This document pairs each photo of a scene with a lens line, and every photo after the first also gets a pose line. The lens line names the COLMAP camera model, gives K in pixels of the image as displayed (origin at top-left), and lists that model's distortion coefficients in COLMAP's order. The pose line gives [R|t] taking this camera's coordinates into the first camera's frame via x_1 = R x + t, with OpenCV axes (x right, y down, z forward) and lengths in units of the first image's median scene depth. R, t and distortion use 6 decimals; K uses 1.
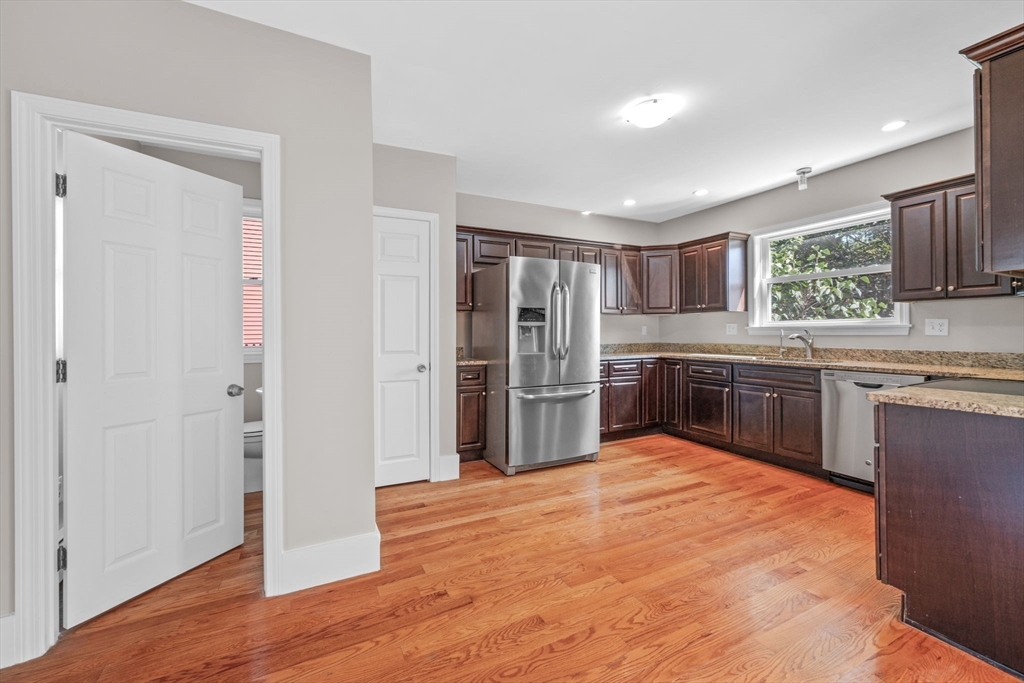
lens RADIAL K [[405.0, 0, 515.9], [0, 405.0, 336.0], [0, 0, 1]] dist [-0.000910, -0.000195]
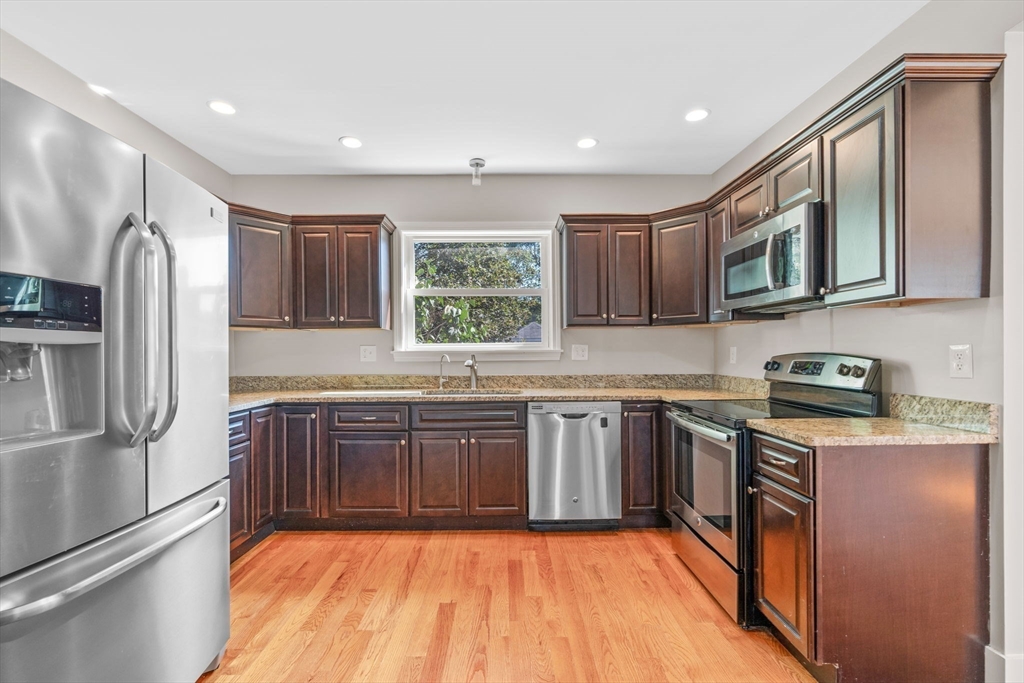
lens RADIAL K [[455.7, 0, 508.8], [0, 455.7, 356.9], [0, 0, 1]] dist [0.000795, 0.000002]
pose [[0.452713, -0.006439, 0.891633, -0.096583], [0.012383, 0.999923, 0.000934, -0.011949], [-0.891570, 0.010618, 0.452758, 0.543301]]
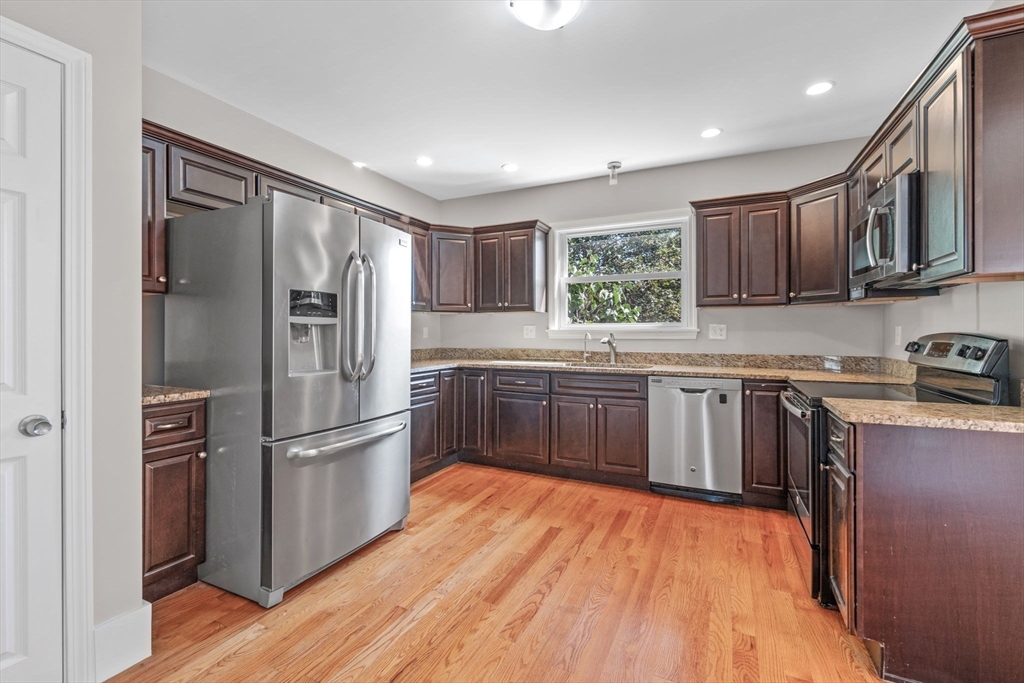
lens RADIAL K [[440.1, 0, 508.3], [0, 440.1, 337.3], [0, 0, 1]] dist [-0.000700, -0.000038]
pose [[0.801574, -0.000334, 0.597896, -0.105630], [0.000948, 0.999999, -0.000712, -0.006181], [-0.597895, 0.001137, 0.801573, 0.336318]]
